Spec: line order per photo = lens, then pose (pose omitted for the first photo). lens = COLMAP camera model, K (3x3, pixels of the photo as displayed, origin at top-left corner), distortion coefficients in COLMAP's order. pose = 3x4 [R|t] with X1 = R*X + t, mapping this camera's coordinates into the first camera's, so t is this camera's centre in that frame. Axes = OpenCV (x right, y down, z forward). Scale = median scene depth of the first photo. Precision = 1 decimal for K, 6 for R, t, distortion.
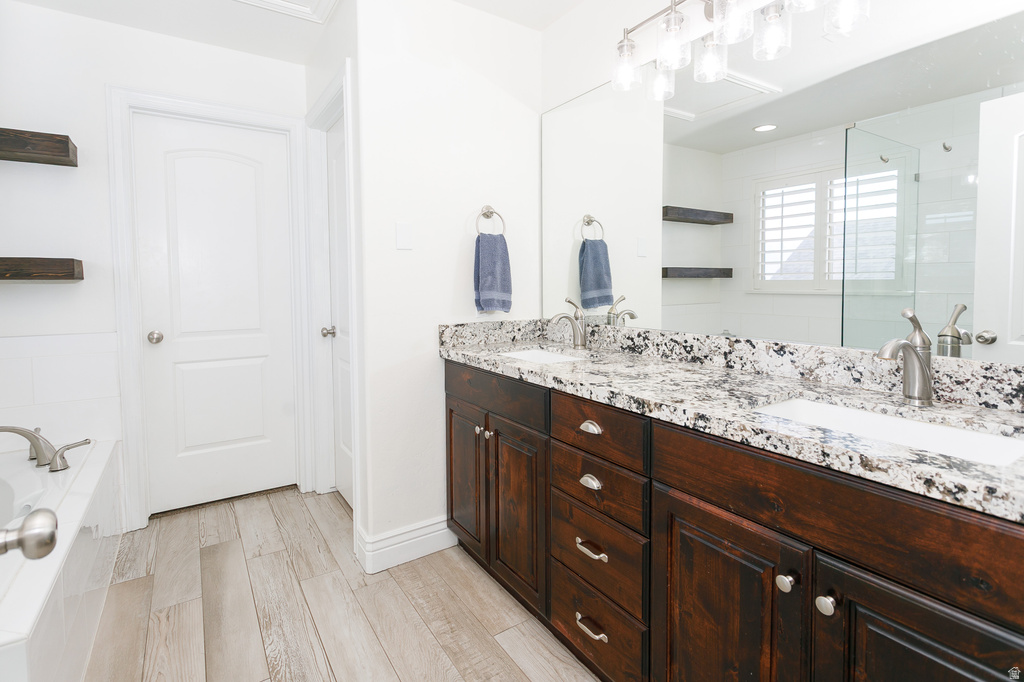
lens RADIAL K [[496.7, 0, 516.5], [0, 496.7, 312.5], [0, 0, 1]] dist [-0.000680, 0.001107]
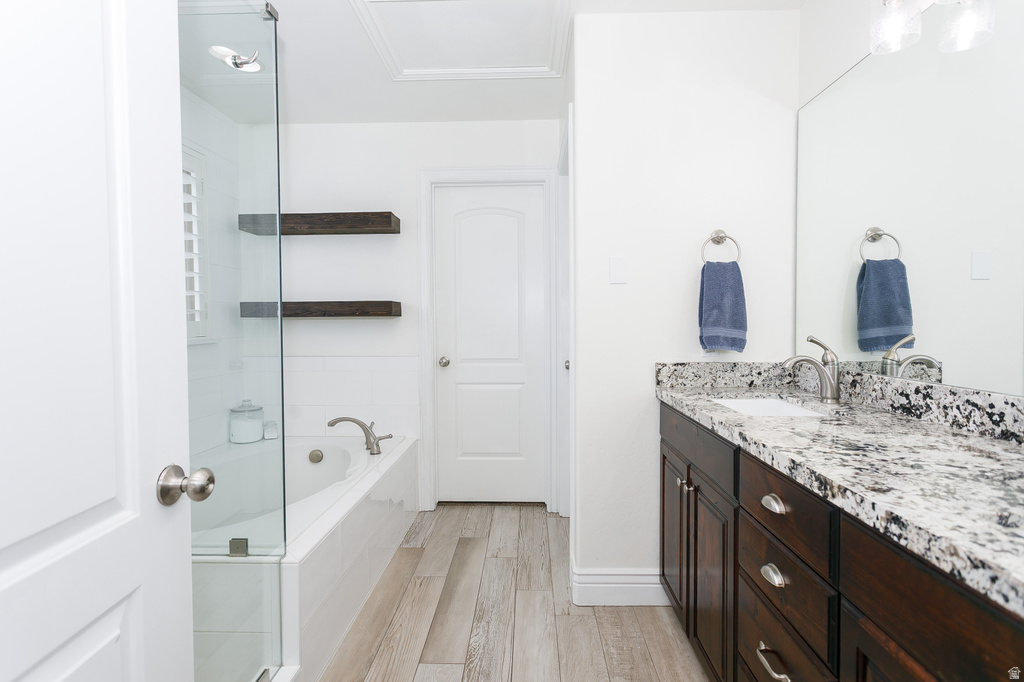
lens RADIAL K [[494.8, 0, 512.0], [0, 494.8, 341.0], [0, 0, 1]] dist [0.000504, 0.000908]
pose [[0.812980, 0.024105, -0.581792, 0.196654], [-0.034015, 0.999403, -0.006123, -0.001396], [0.581297, 0.024768, 0.813315, 0.101211]]
